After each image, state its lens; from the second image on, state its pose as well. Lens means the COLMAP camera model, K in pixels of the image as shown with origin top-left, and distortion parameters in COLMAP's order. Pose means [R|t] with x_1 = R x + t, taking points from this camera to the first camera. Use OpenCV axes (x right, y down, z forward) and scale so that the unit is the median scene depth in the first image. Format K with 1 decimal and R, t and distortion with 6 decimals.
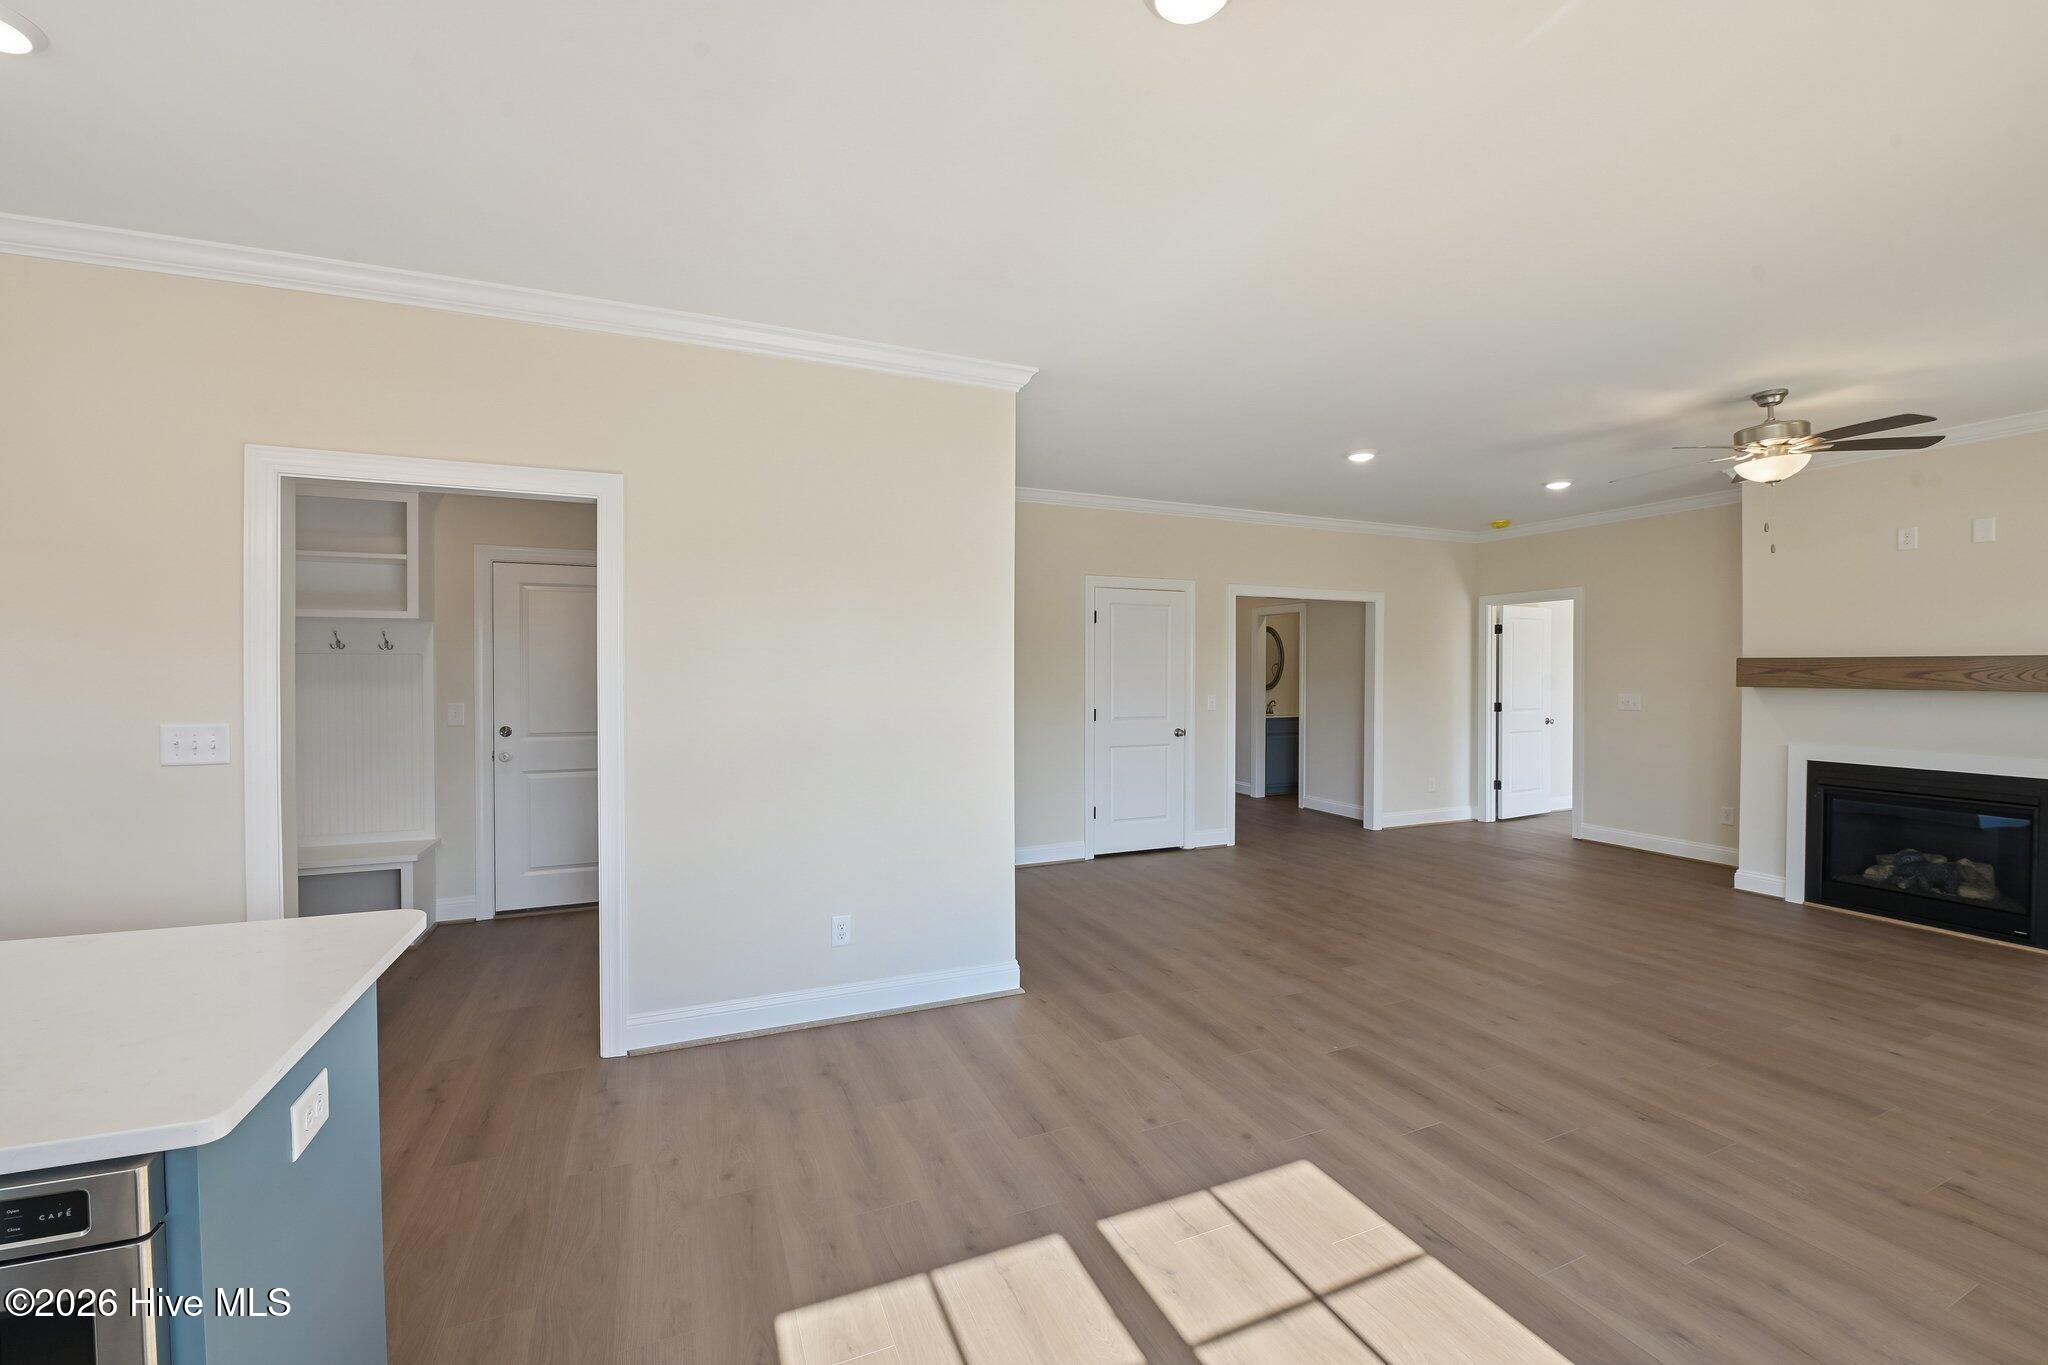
lens RADIAL K [[818.3, 0, 1018.7], [0, 818.3, 680.6], [0, 0, 1]] dist [-0.022064, 0.000496]
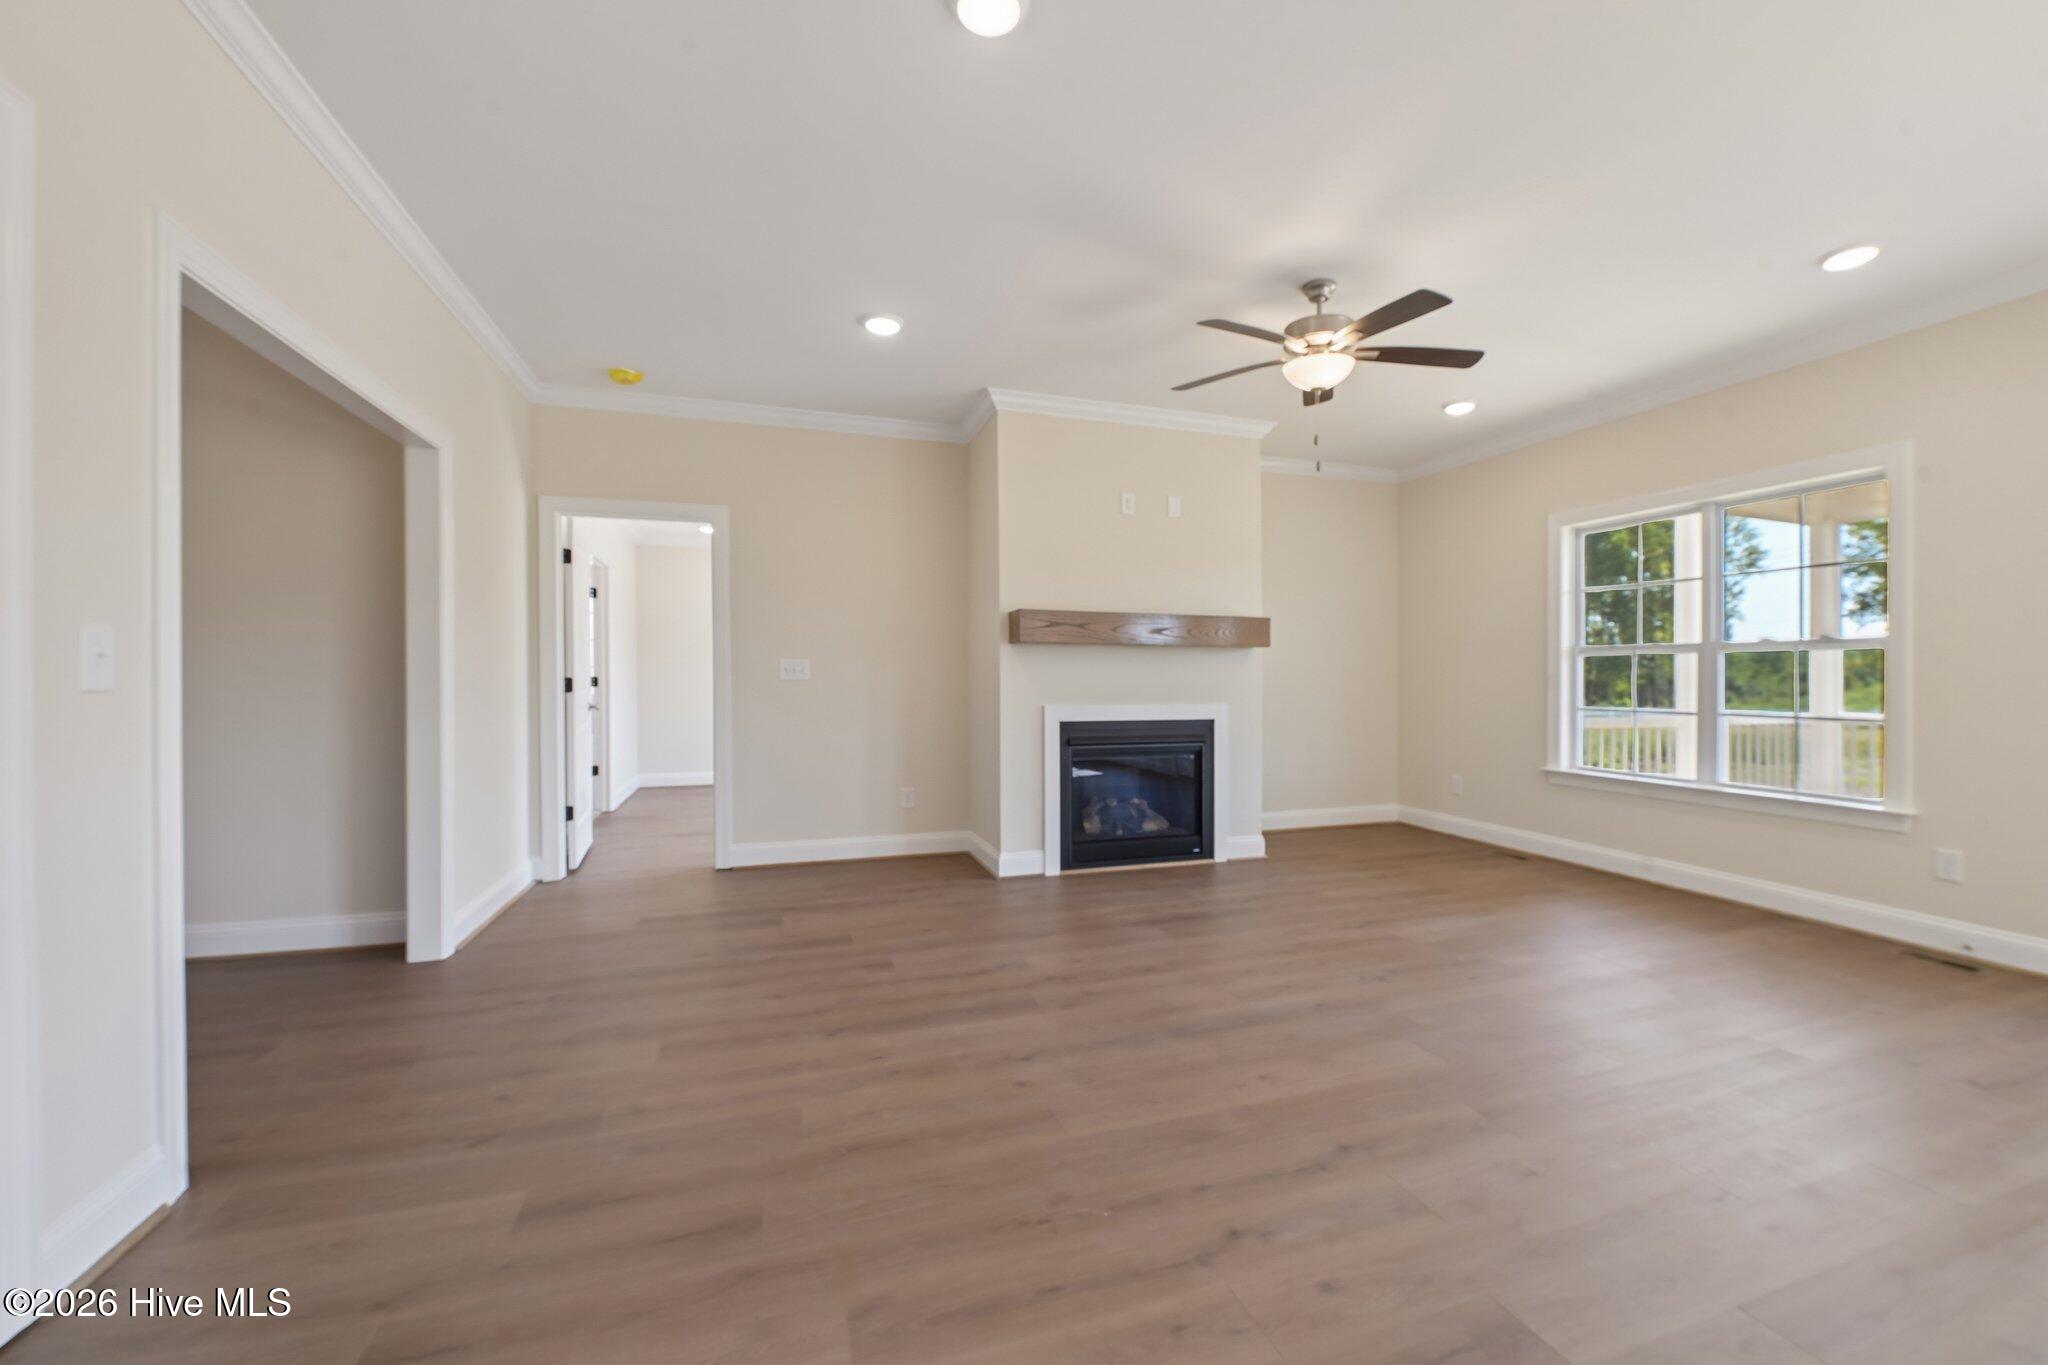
lens RADIAL K [[808.2, 0, 1035.4], [0, 808.2, 674.9], [0, 0, 1]] dist [-0.005855, -0.004546]
pose [[0.078630, 0.002129, 0.996902, 0.034645], [0.009289, 0.999953, -0.002868, 0.047214], [-0.996861, 0.009486, 0.078607, 0.946151]]
